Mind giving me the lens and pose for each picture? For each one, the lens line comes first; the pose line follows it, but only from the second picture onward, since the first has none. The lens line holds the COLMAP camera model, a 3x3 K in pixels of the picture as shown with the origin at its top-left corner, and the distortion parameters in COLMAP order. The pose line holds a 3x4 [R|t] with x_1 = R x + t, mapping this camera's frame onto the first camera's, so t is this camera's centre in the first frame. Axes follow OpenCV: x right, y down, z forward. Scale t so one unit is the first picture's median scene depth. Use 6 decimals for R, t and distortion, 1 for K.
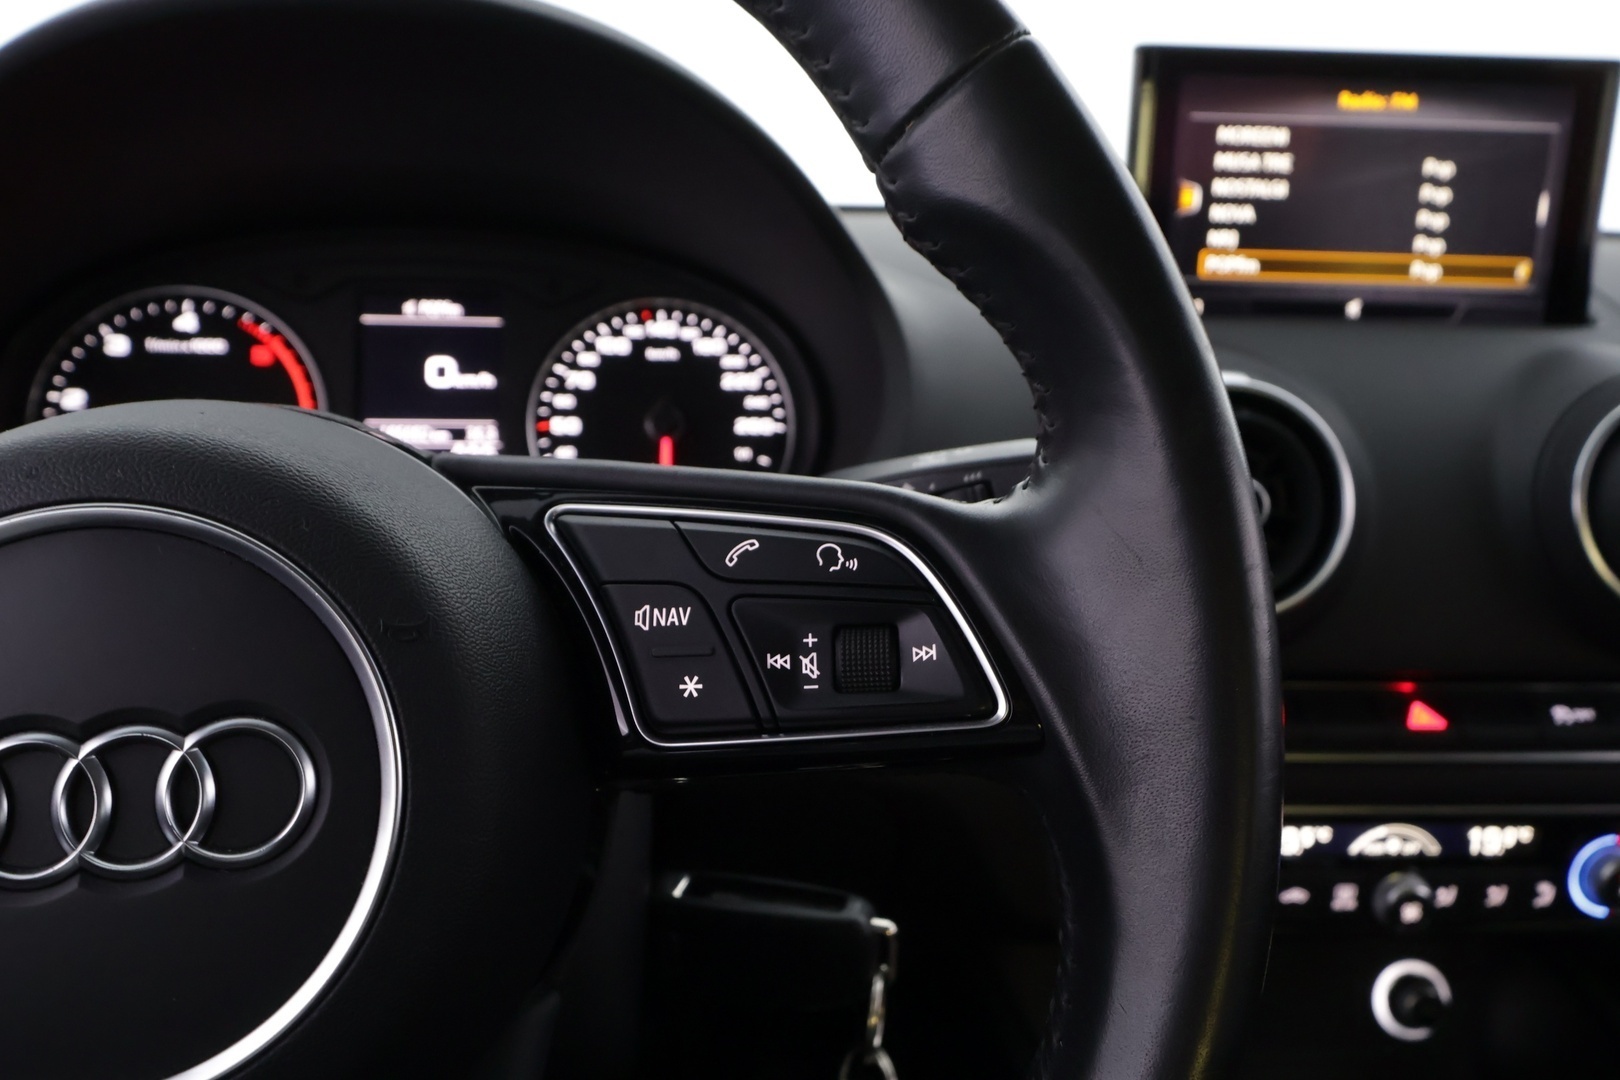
lens RADIAL K [[1271.5, 0, 800.6], [0, 1271.5, 544.9], [0, 0, 1]] dist [-0.012567, 0.031742]
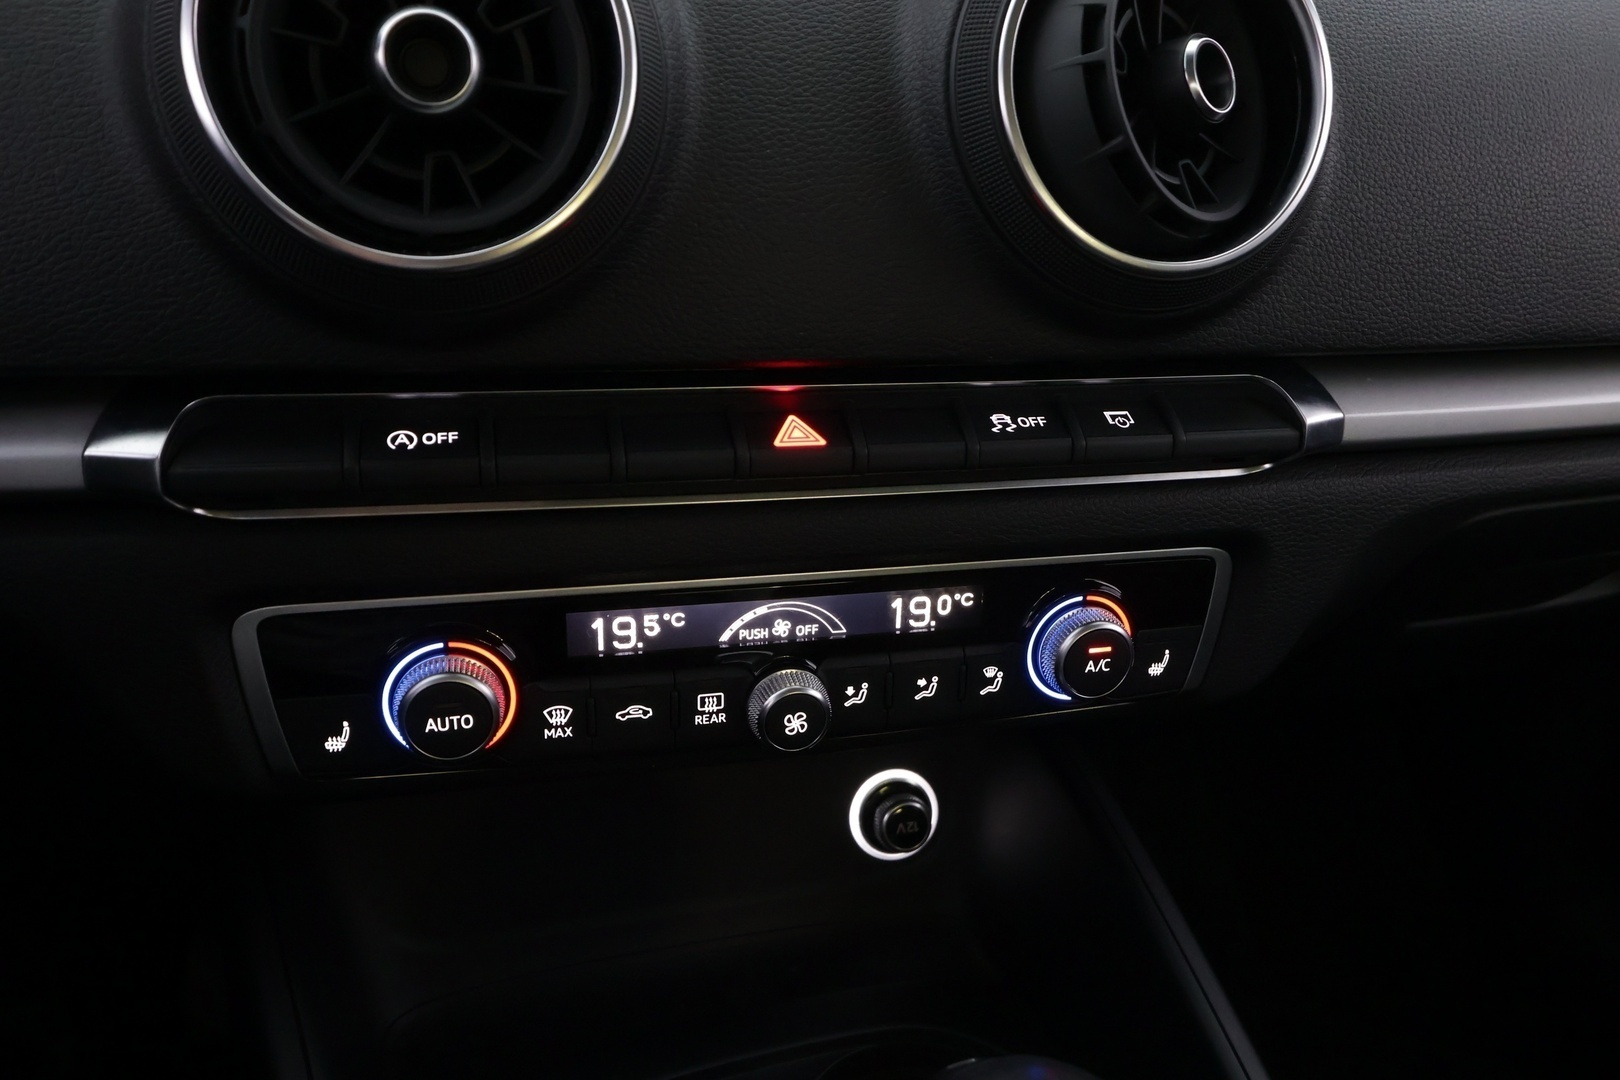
lens RADIAL K [[1271.5, 0, 805.7], [0, 1271.5, 537.5], [0, 0, 1]] dist [-0.012567, 0.031742]
pose [[0.978570, -0.053847, 0.198751, 0.328263], [0.021317, 0.986508, 0.162316, 0.074821], [-0.204810, -0.154601, 0.966515, 0.330531]]
